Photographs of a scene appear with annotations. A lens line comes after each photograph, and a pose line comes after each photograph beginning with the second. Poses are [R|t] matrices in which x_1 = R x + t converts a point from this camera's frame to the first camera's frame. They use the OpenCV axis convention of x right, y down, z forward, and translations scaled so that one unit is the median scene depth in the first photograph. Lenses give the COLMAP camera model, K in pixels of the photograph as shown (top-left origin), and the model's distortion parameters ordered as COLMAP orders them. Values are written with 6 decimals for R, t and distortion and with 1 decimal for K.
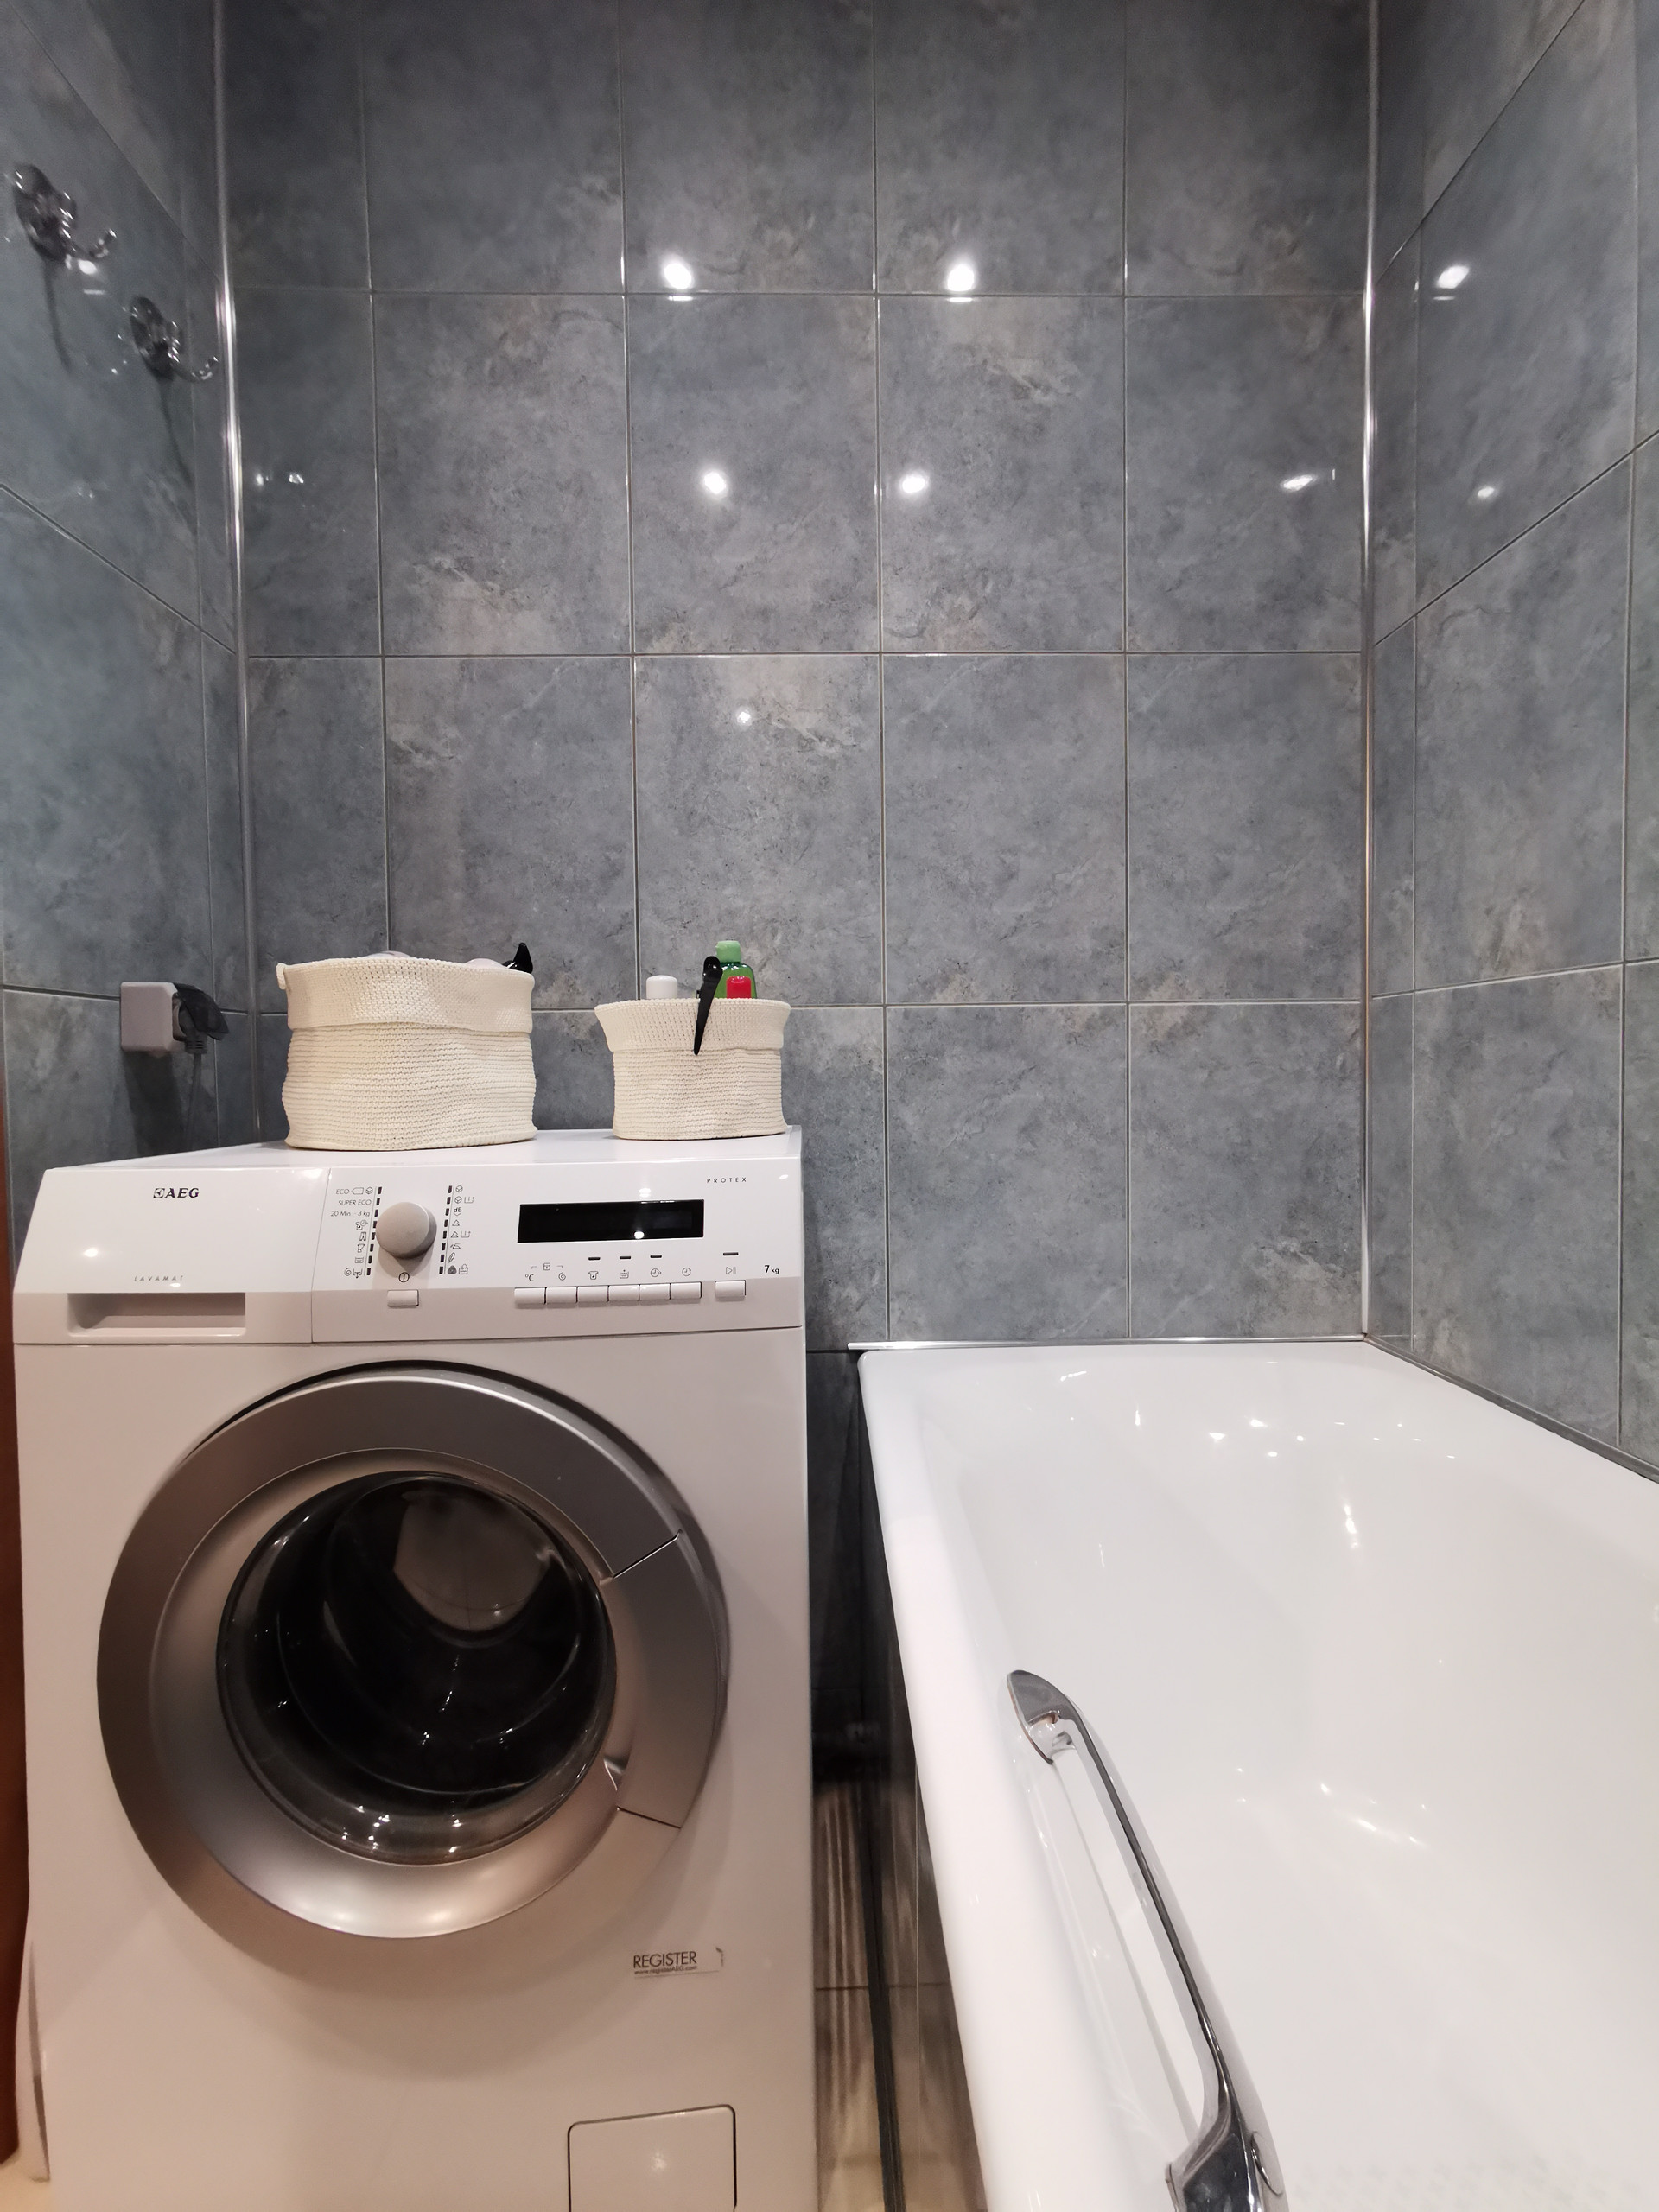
lens RADIAL K [[1015.4, 0, 819.3], [0, 1015.4, 1102.4], [0, 0, 1]] dist [-0.005474, 0.005769]
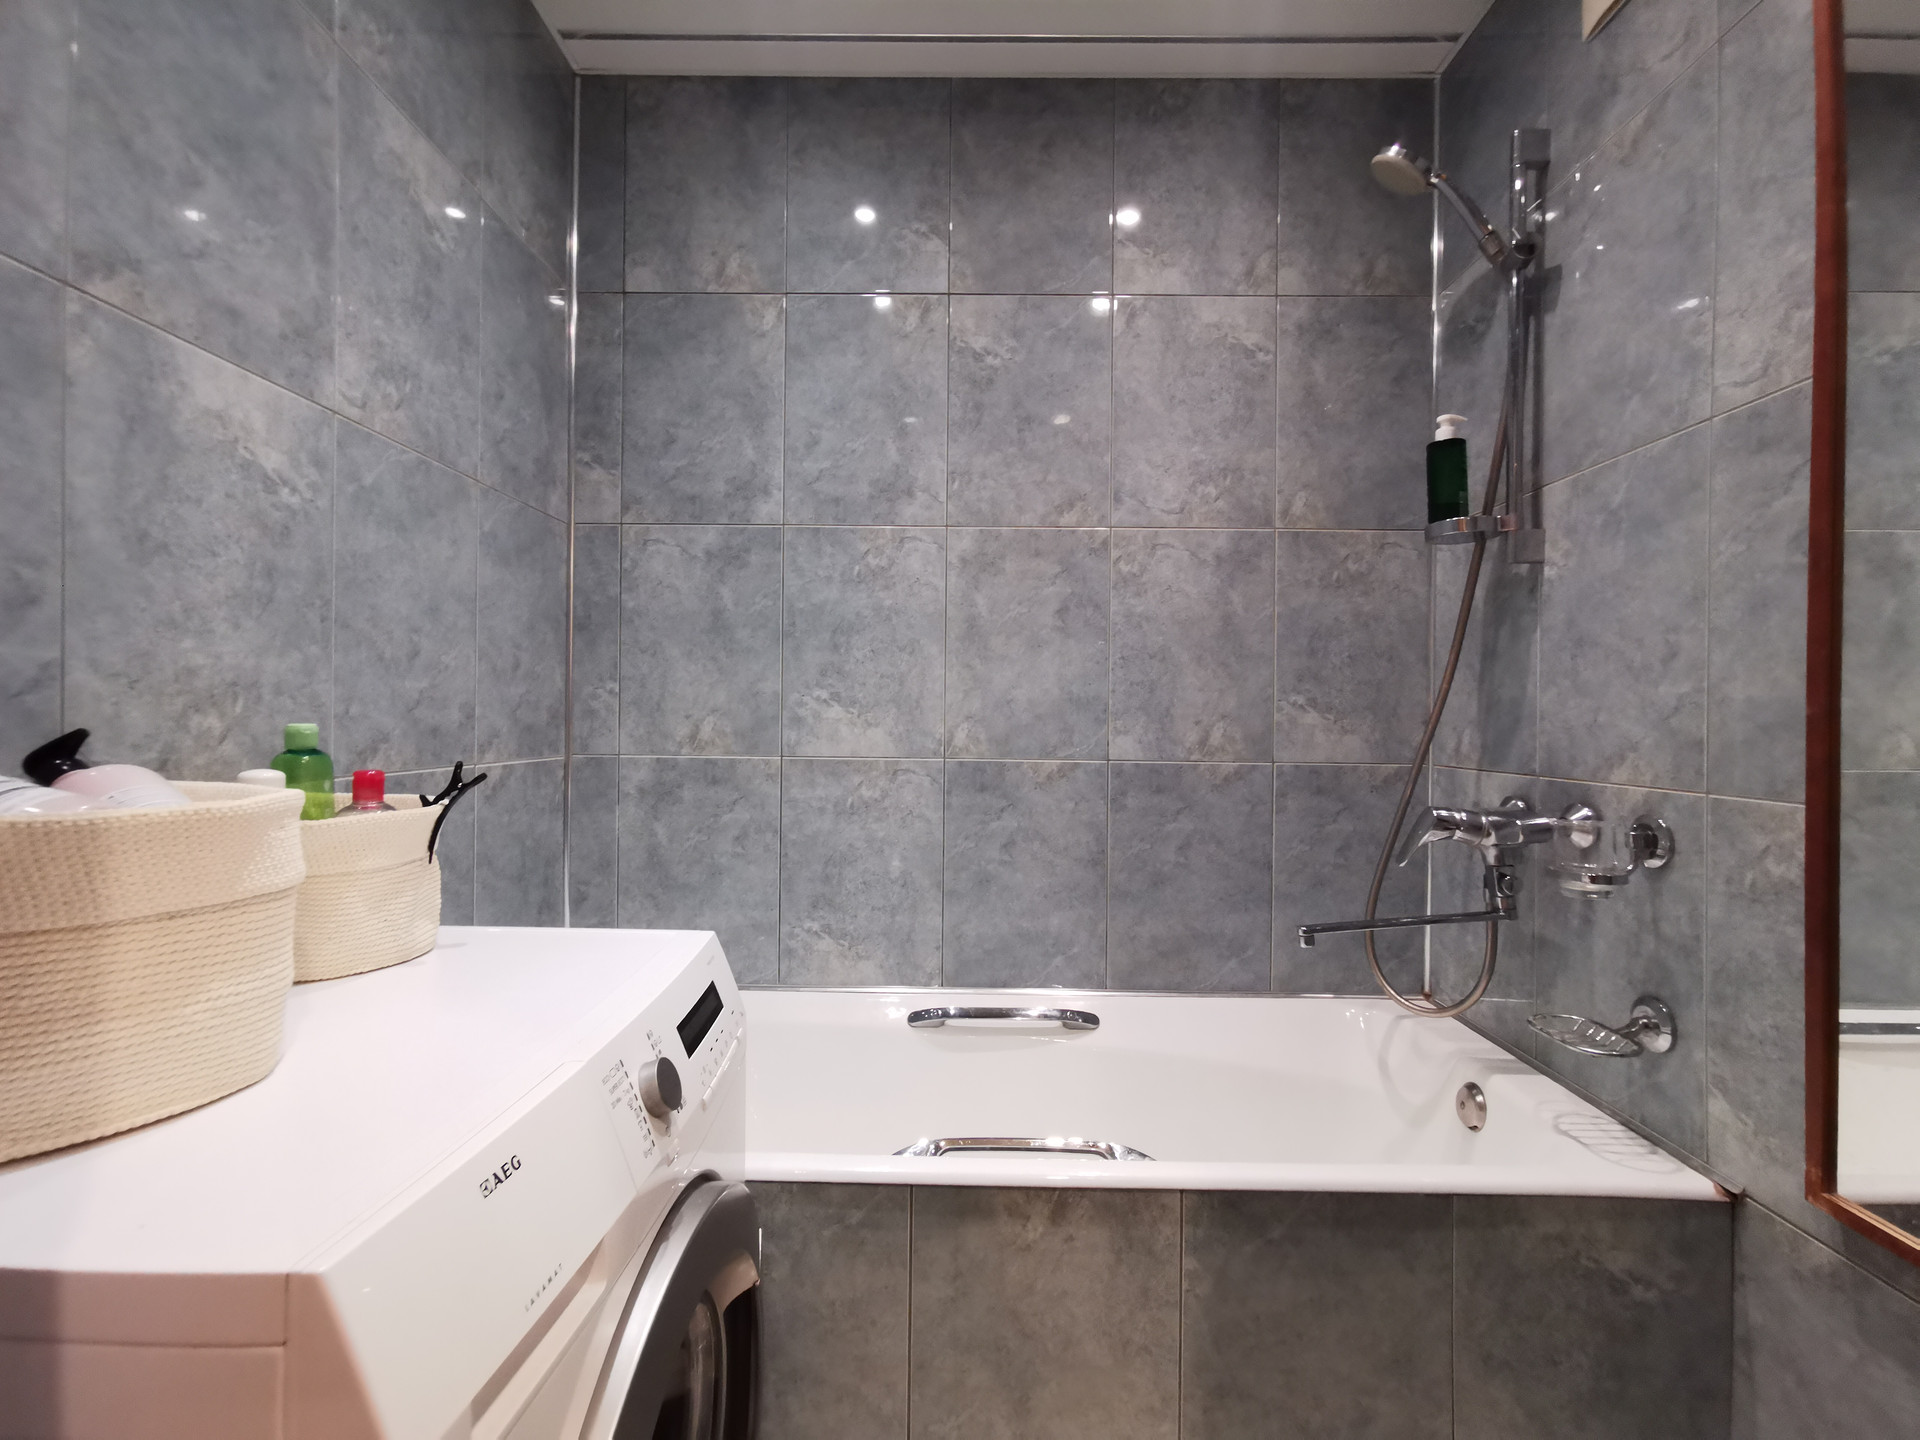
lens RADIAL K [[881.4, 0, 950.6], [0, 881.4, 724.3], [0, 0, 1]] dist [-0.005474, 0.005769]
pose [[0.045963, 0.005349, 0.998929, -0.740571], [0.019979, 0.999781, -0.006273, -0.131217], [-0.998743, 0.020246, 0.045846, 0.387331]]
